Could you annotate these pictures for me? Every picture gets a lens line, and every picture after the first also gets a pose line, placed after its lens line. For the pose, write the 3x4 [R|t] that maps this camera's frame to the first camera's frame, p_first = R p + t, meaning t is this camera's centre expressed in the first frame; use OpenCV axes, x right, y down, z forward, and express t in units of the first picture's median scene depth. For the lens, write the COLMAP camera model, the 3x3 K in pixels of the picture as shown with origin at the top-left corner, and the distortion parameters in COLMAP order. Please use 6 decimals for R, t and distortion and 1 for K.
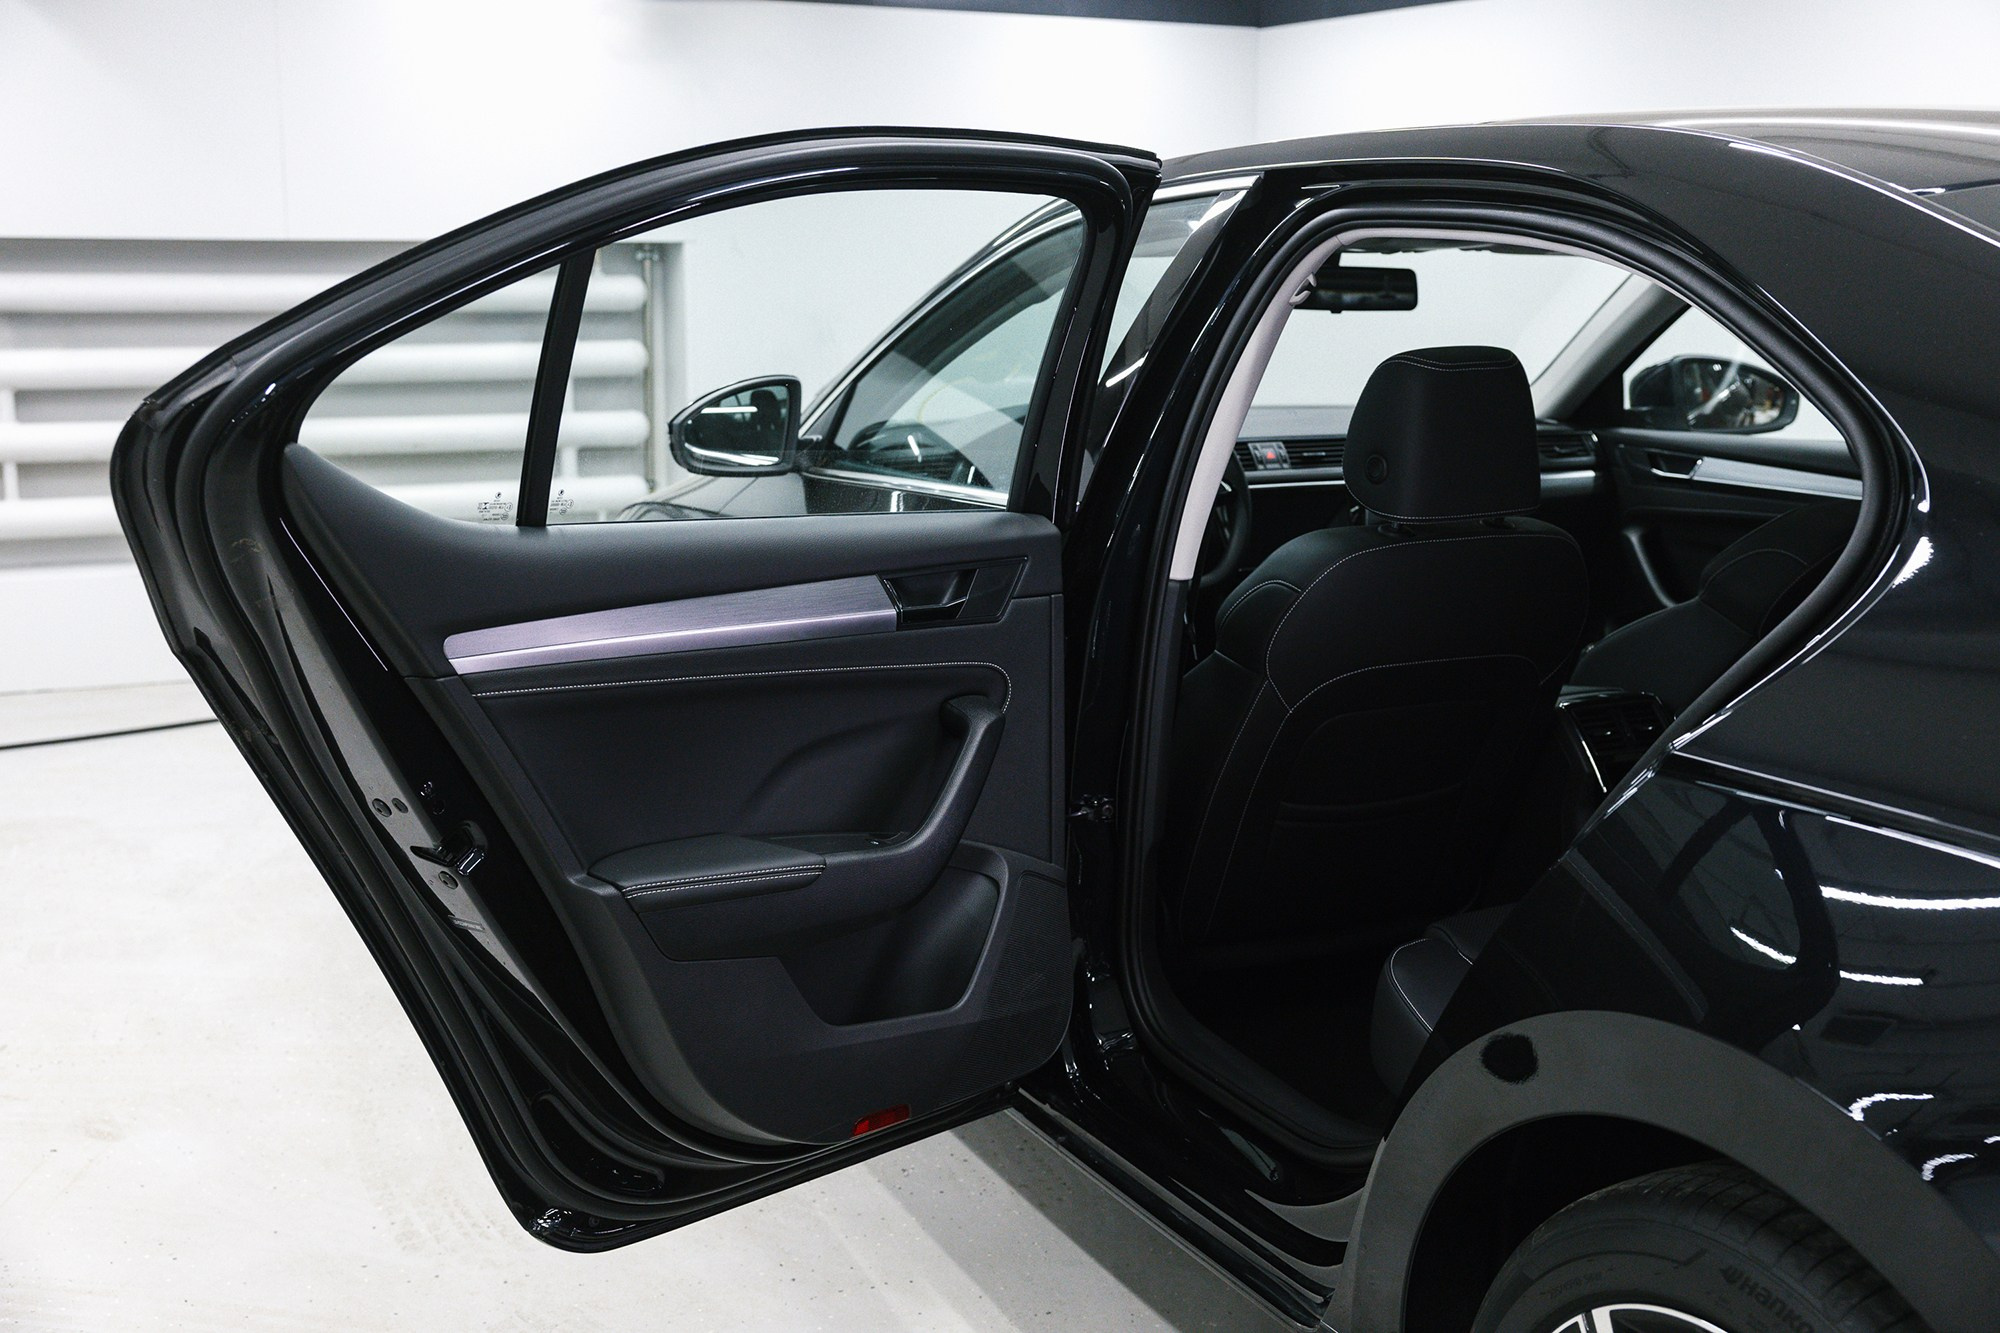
lens RADIAL K [[2172.3, 0, 1000.0], [0, 2172.3, 666.5], [0, 0, 1]] dist [0.001568, -0.000570]
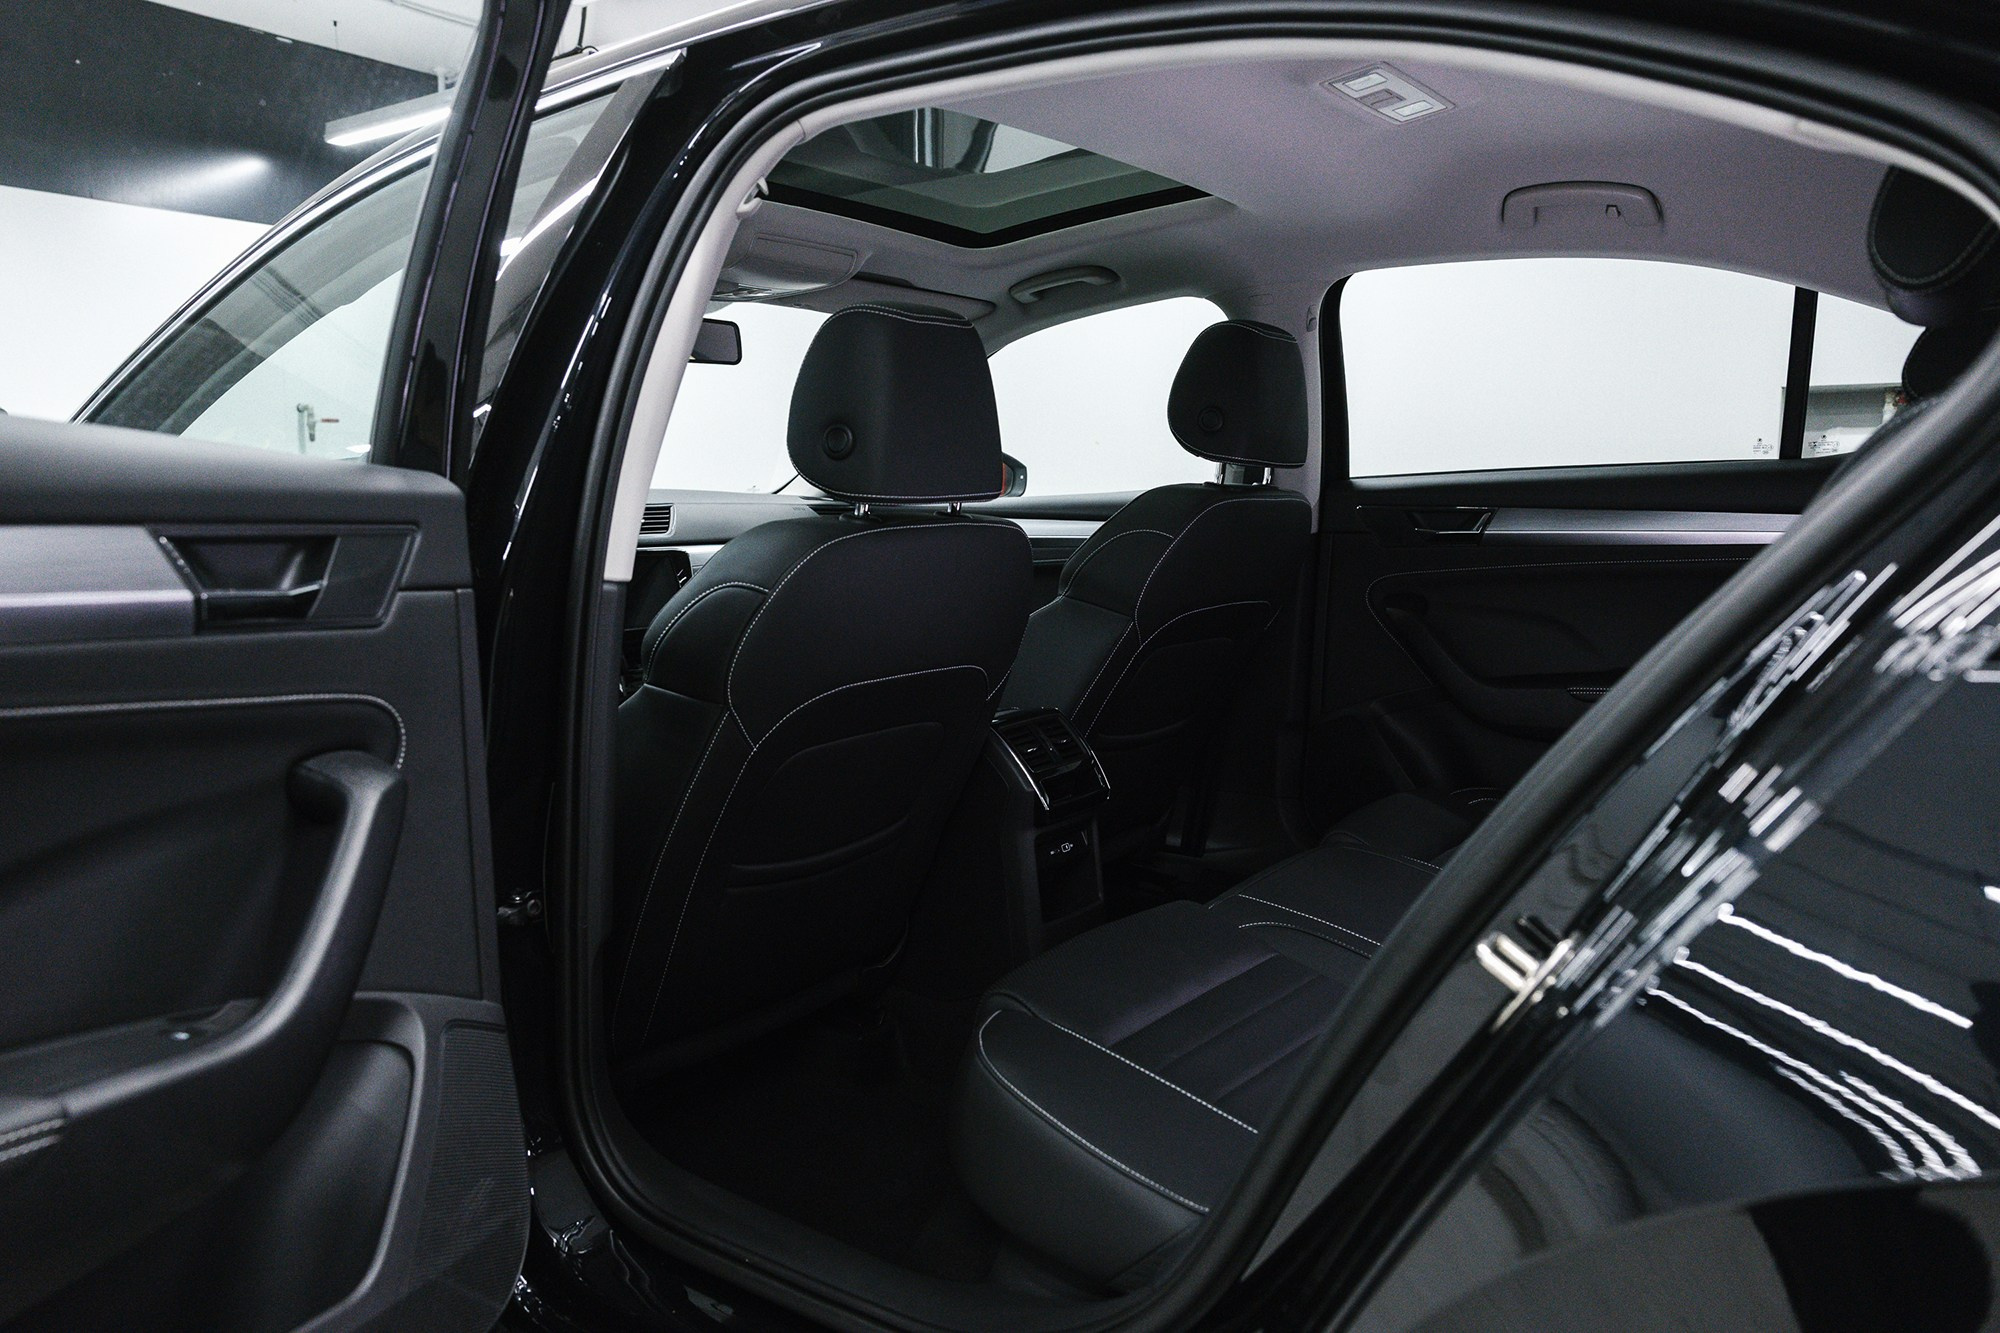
lens RADIAL K [[1401.1, 0, 1000.0], [0, 1401.1, 666.5], [0, 0, 1]] dist [-0.002784, 0.002172]
pose [[0.870892, -0.068668, 0.486654, -0.040252], [0.105504, 0.993228, -0.048658, 0.027766], [-0.480017, 0.093719, 0.872238, 0.555316]]
